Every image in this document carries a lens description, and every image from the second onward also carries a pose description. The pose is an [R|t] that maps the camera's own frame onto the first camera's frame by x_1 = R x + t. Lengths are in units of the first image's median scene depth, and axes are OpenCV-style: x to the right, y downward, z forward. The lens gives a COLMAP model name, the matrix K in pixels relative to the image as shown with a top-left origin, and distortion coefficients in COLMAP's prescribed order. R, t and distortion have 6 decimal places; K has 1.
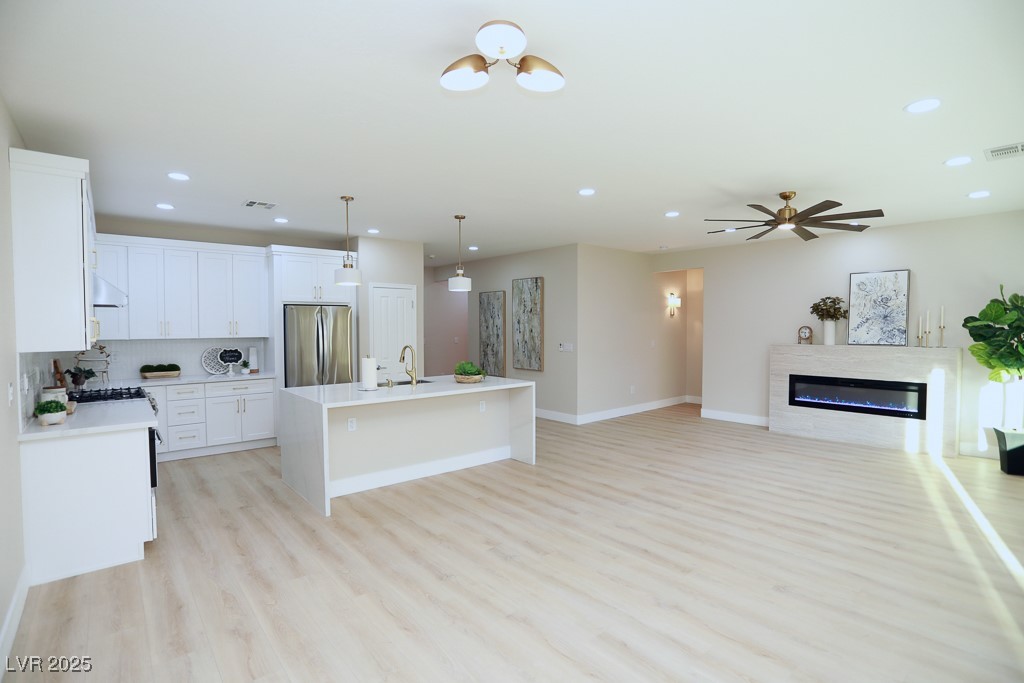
lens RADIAL K [[494.6, 0, 513.5], [0, 494.6, 341.0], [0, 0, 1]] dist [-0.071195, 0.029510]
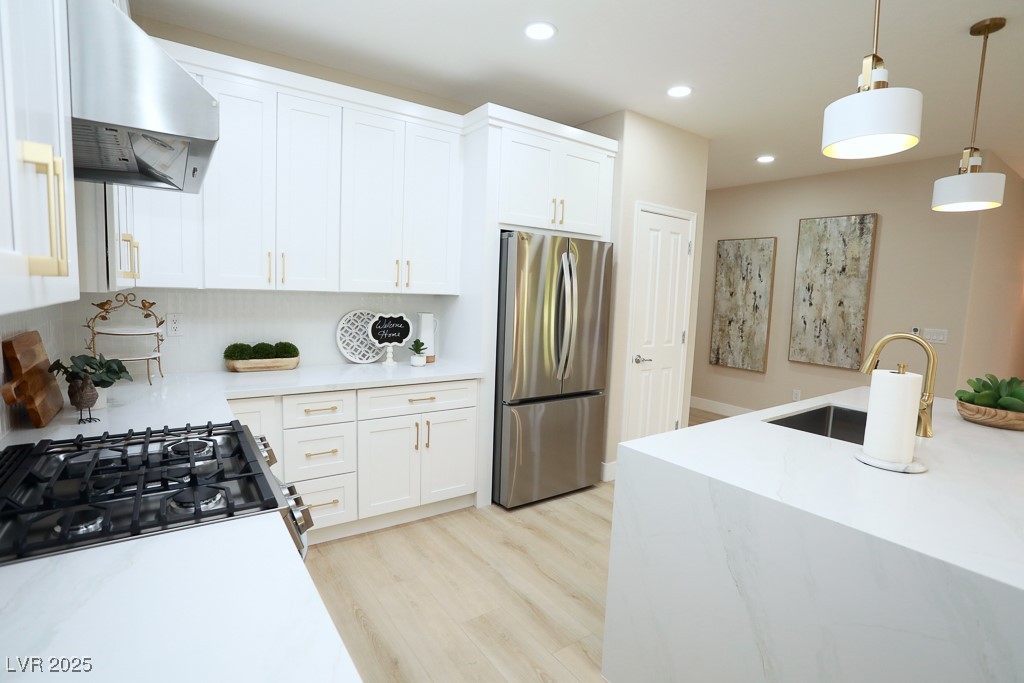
lens RADIAL K [[494.6, 0, 514.0], [0, 494.6, 340.3], [0, 0, 1]] dist [-0.071195, 0.029510]
pose [[0.995204, 0.049452, -0.084396, -0.435355], [-0.043550, 0.996568, 0.070395, 0.000425], [0.087587, -0.066382, 0.993943, 0.526241]]
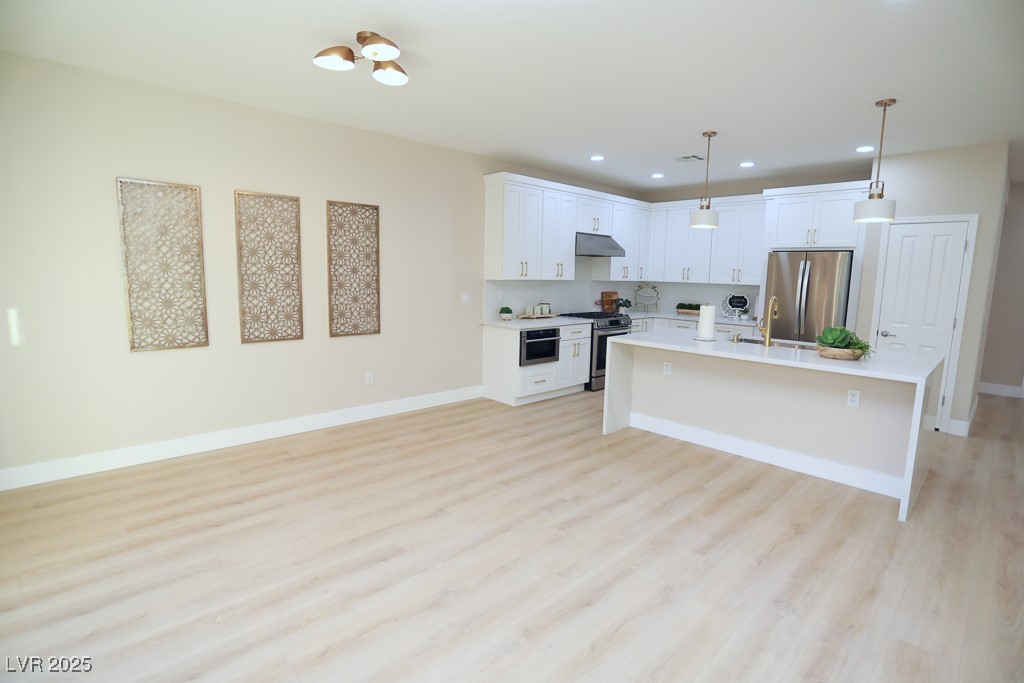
lens RADIAL K [[494.6, 0, 514.9], [0, 494.6, 342.6], [0, 0, 1]] dist [-0.071195, 0.029510]
pose [[0.051513, 0.145367, -0.988036, 0.492451], [-0.051570, 0.988417, 0.142734, -0.008387], [0.997340, 0.043601, 0.058413, 0.475390]]
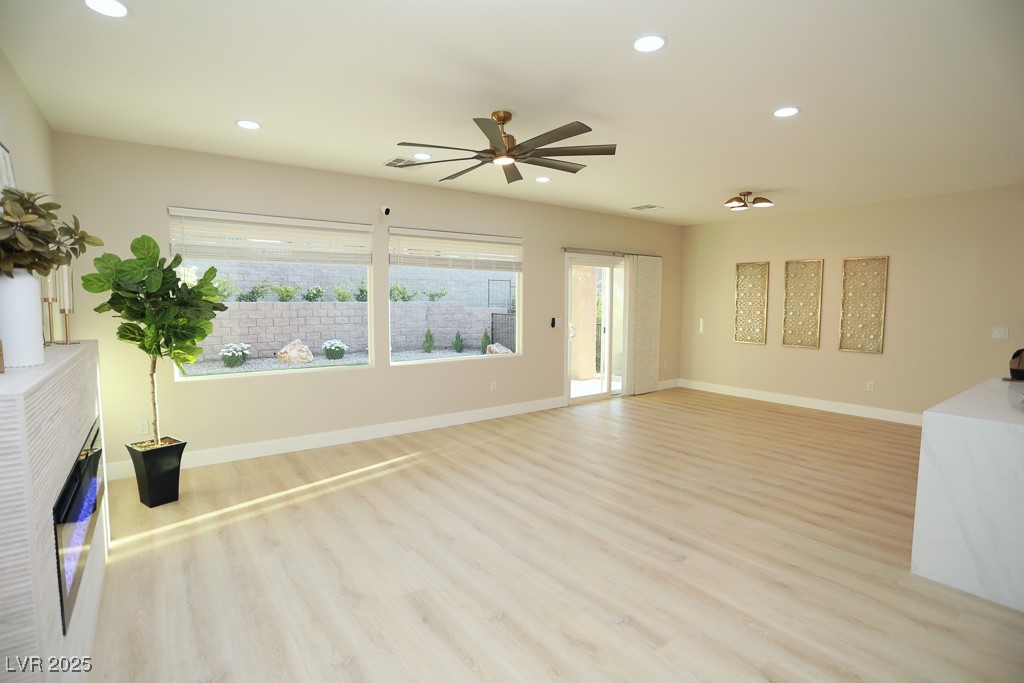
lens RADIAL K [[494.6, 0, 515.9], [0, 494.6, 340.3], [0, 0, 1]] dist [-0.071195, 0.029510]
pose [[-0.997978, -0.006502, 0.063225, 0.388076], [0.000565, 0.993807, 0.111116, -0.038728], [-0.063556, 0.110928, -0.991794, 1.375578]]
